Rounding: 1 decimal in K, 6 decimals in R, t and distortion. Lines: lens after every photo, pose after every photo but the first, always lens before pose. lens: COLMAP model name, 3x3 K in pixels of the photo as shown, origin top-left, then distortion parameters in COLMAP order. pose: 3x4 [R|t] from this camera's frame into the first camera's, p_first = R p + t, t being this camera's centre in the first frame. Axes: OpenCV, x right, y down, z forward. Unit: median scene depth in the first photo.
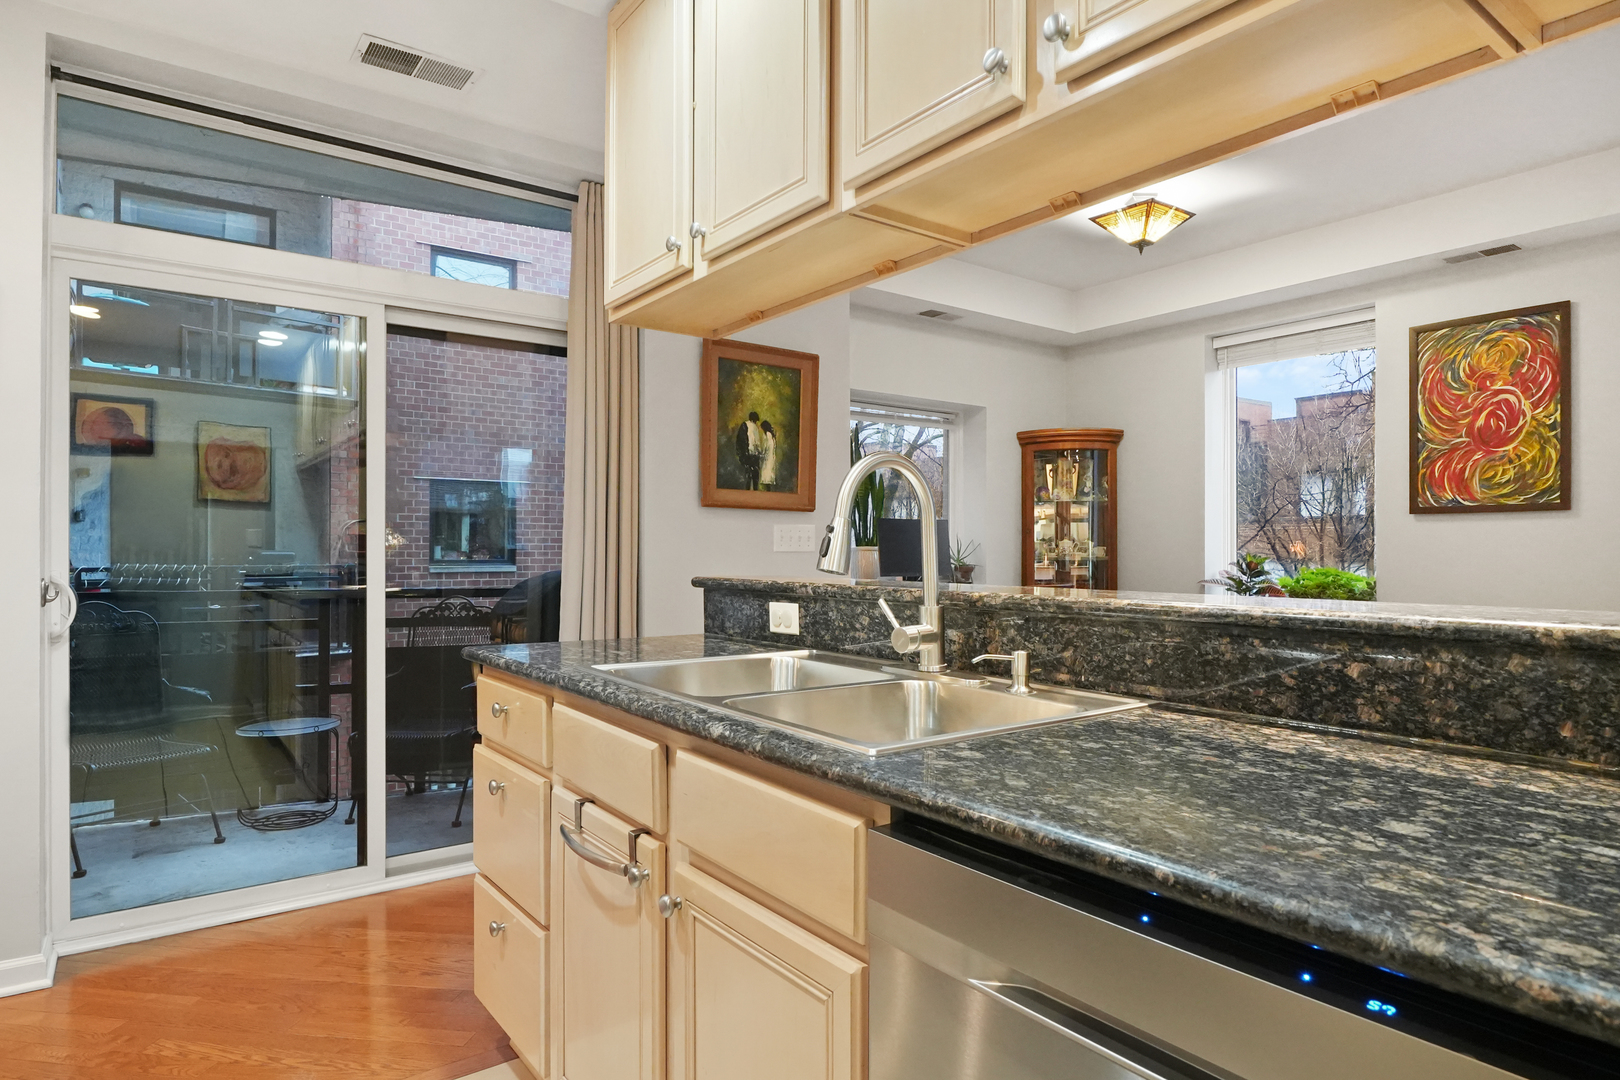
lens RADIAL K [[923.5, 0, 805.2], [0, 923.5, 544.3], [0, 0, 1]] dist [-0.010118, -0.001633]
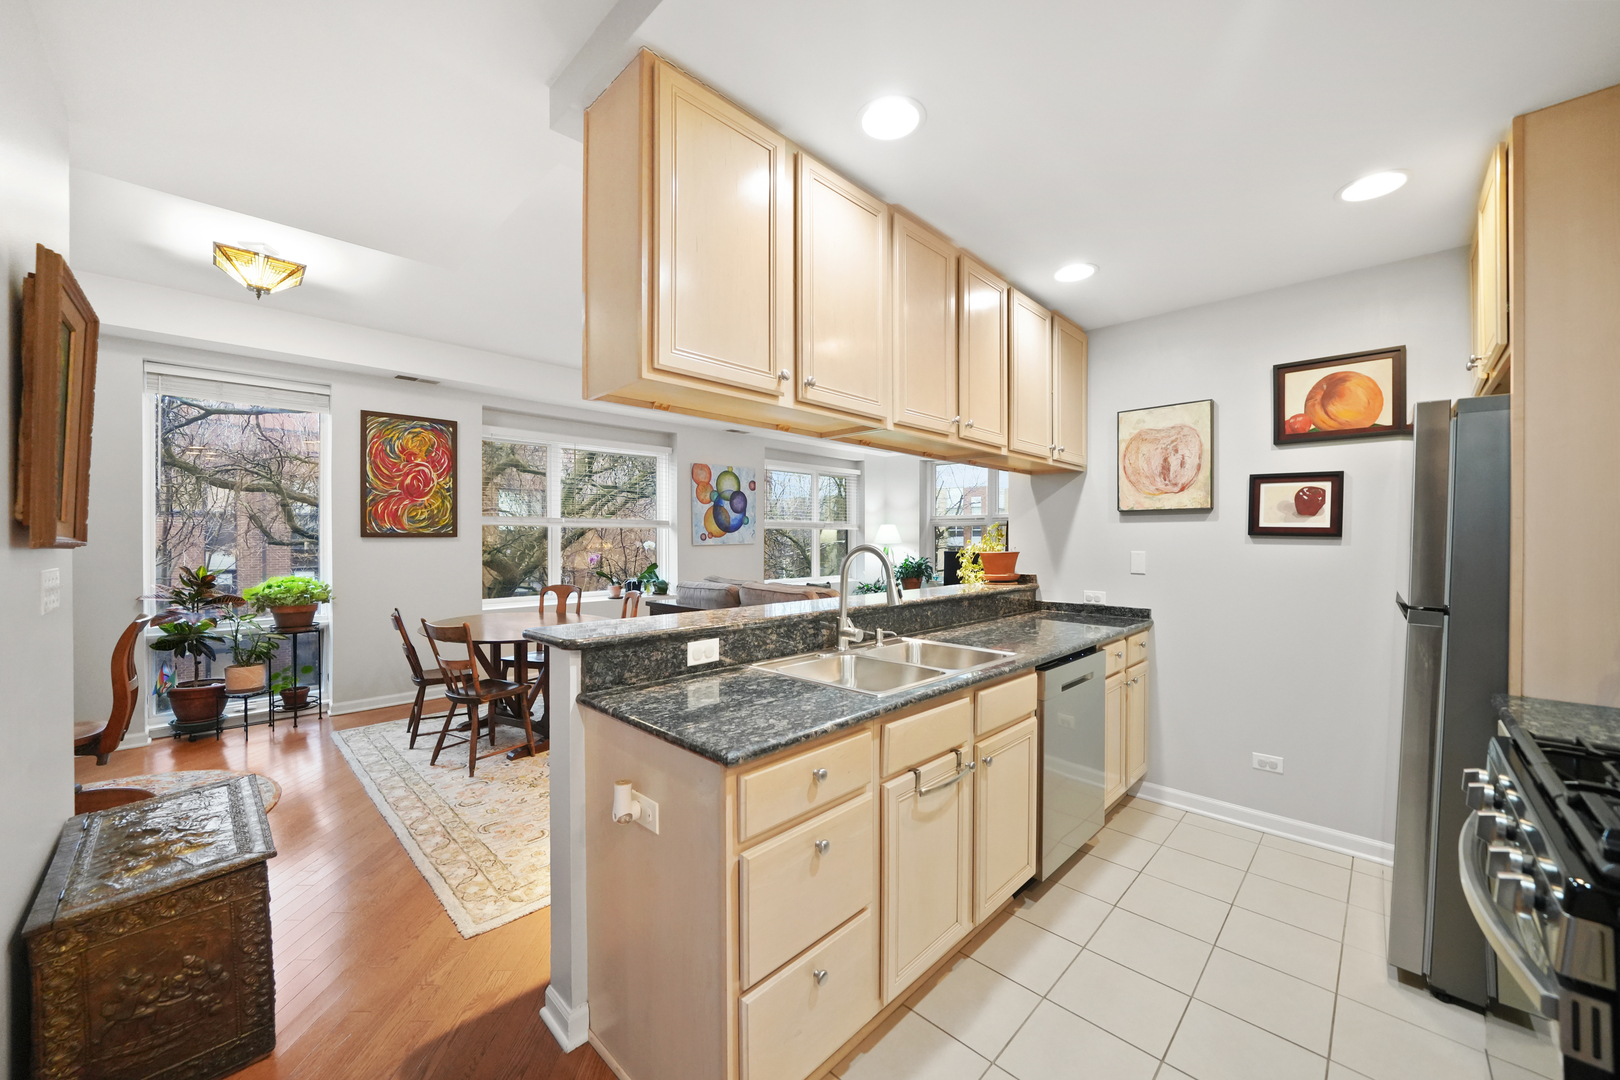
lens RADIAL K [[597.9, 0, 808.1], [0, 597.9, 539.9], [0, 0, 1]] dist [-0.013882, 0.002134]
pose [[-0.163243, -0.006082, 0.986567, -0.424243], [-0.008399, 0.999953, 0.004775, -0.040732], [-0.986550, -0.007507, -0.163287, 0.475740]]
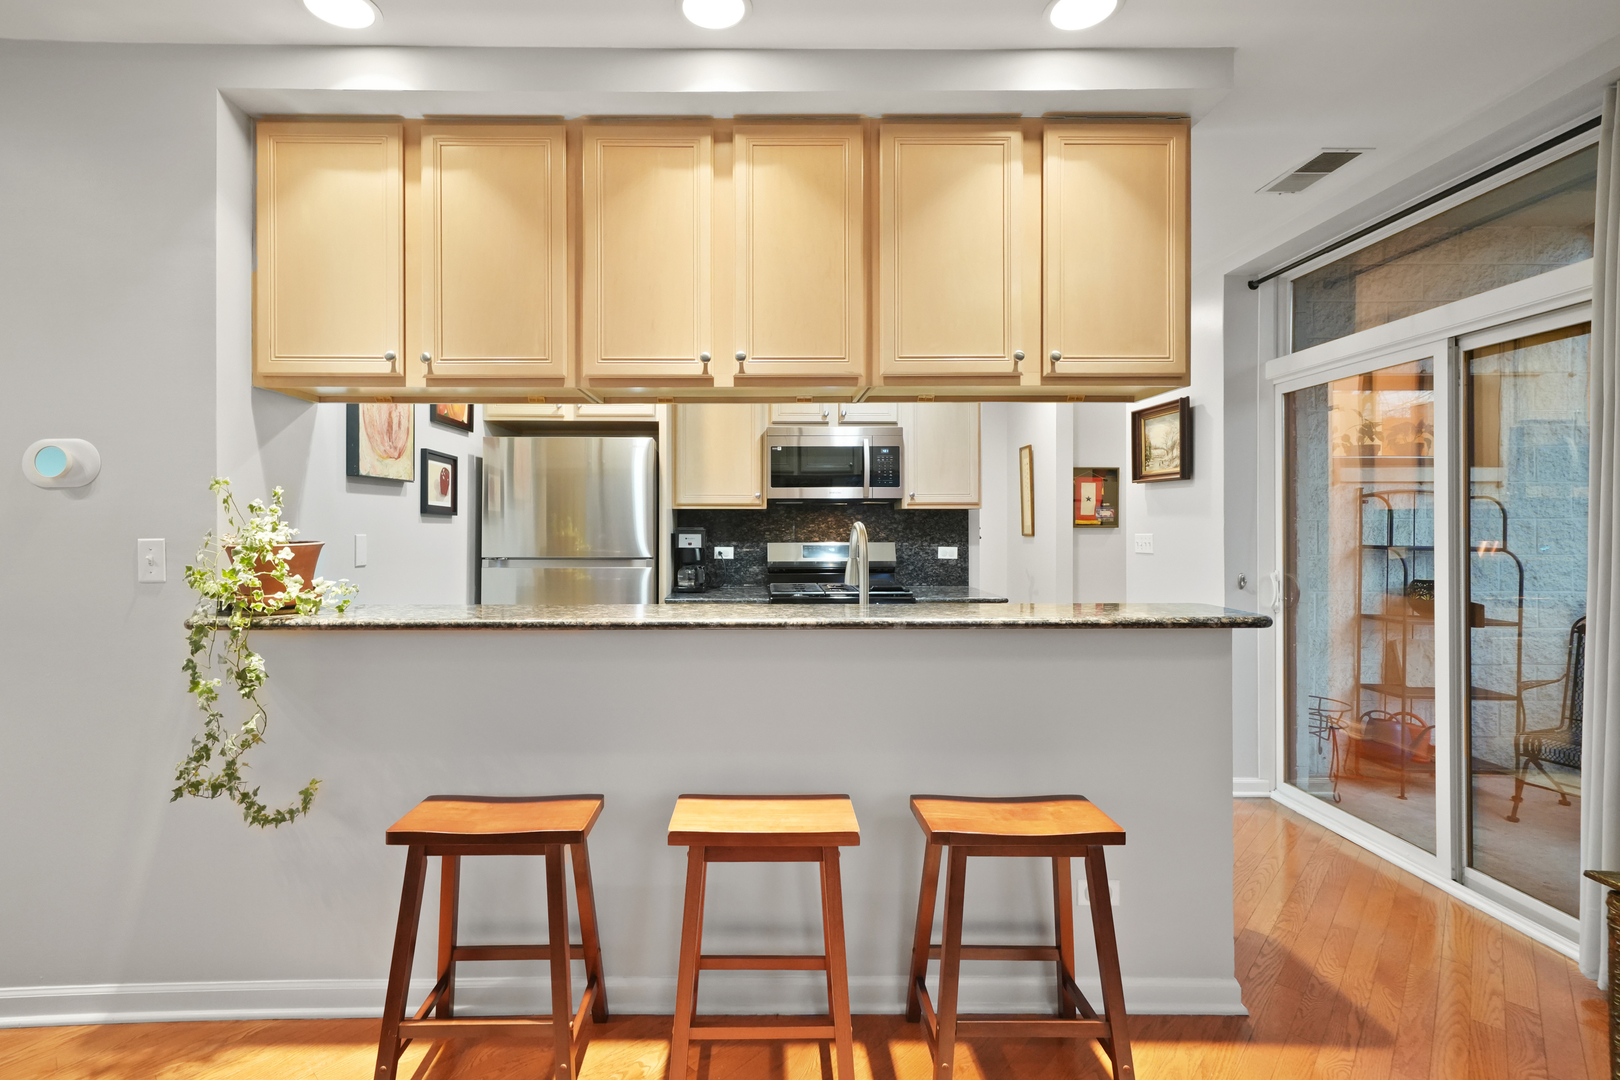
lens RADIAL K [[734.0, 0, 767.9], [0, 734.0, 525.4], [0, 0, 1]] dist [-0.002411, 0.006910]
pose [[-0.579326, 0.001989, -0.815094, 0.490335], [0.006259, 0.999978, -0.002008, -0.031727], [0.815072, -0.006265, -0.579326, 0.603220]]
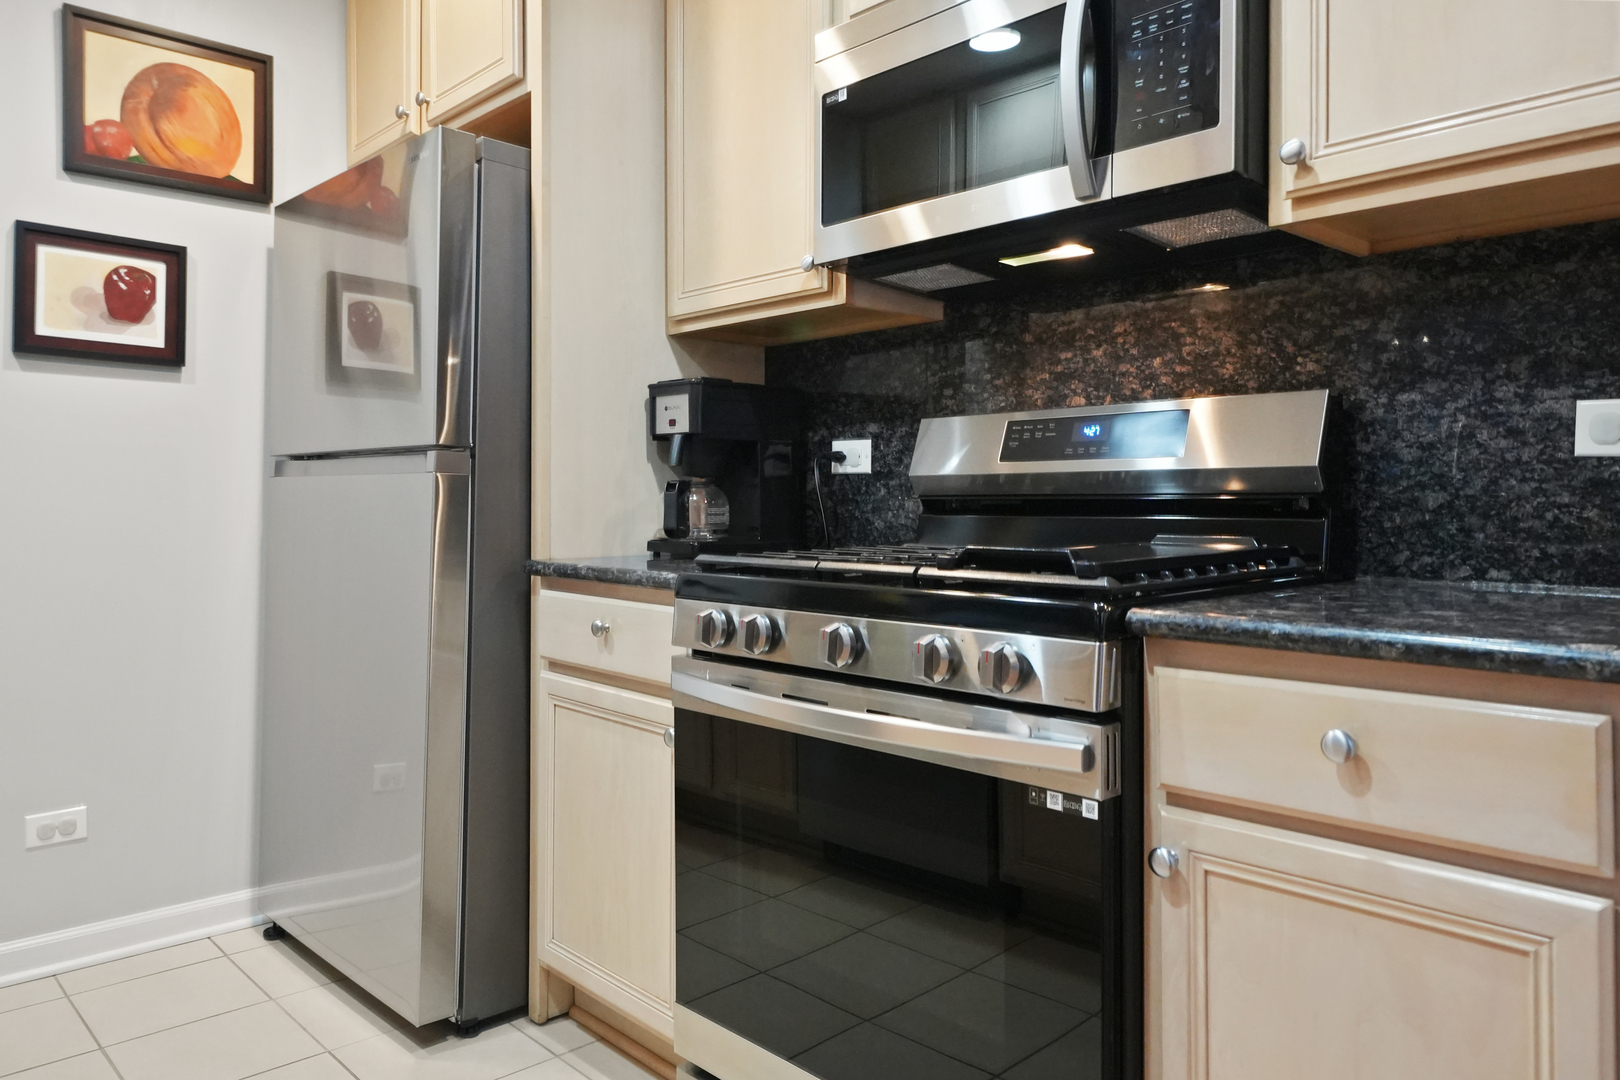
lens RADIAL K [[1135.3, 0, 785.9], [0, 1135.3, 503.5], [0, 0, 1]] dist [0.010067, 0.010900]
pose [[-0.993753, -0.002441, -0.111574, -0.198928], [-0.002076, 0.999992, -0.003392, 0.027579], [0.111581, -0.003140, -0.993750, 0.510393]]
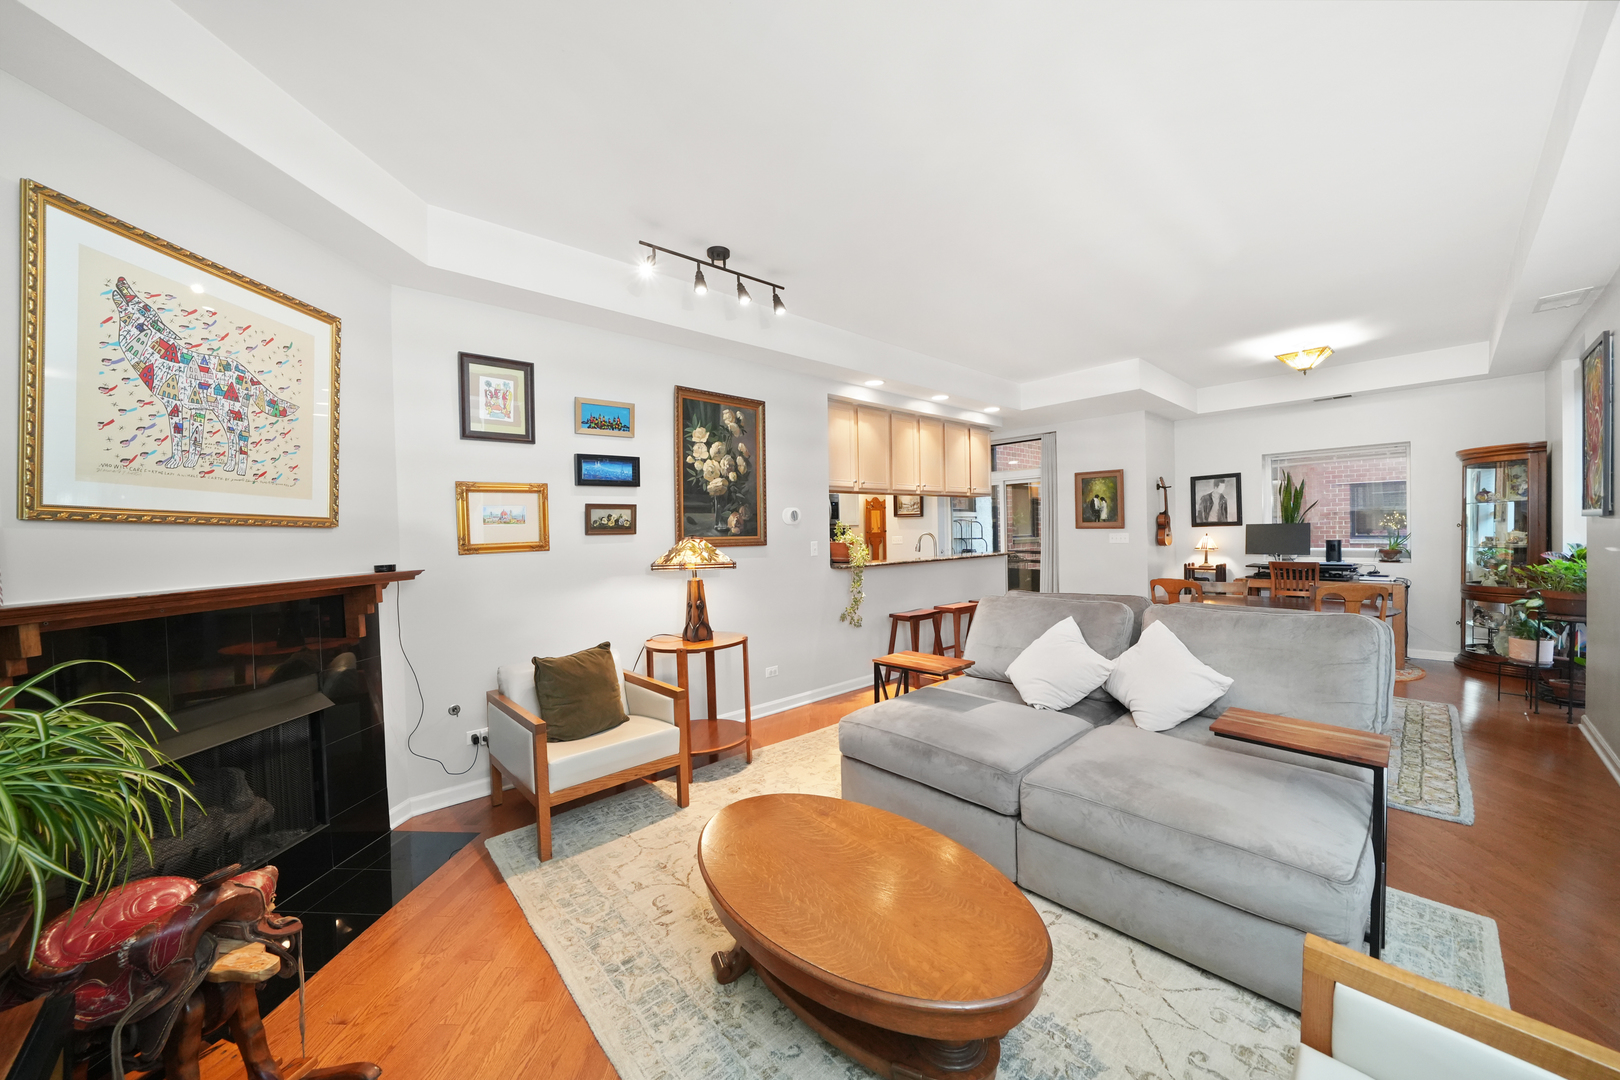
lens RADIAL K [[597.9, 0, 815.6], [0, 597.9, 538.7], [0, 0, 1]] dist [-0.013882, 0.002134]
pose [[0.114391, 0.006115, -0.993417, 1.397749], [0.030525, 0.999487, 0.009667, -0.042520], [0.992967, -0.031429, 0.114146, -0.070468]]
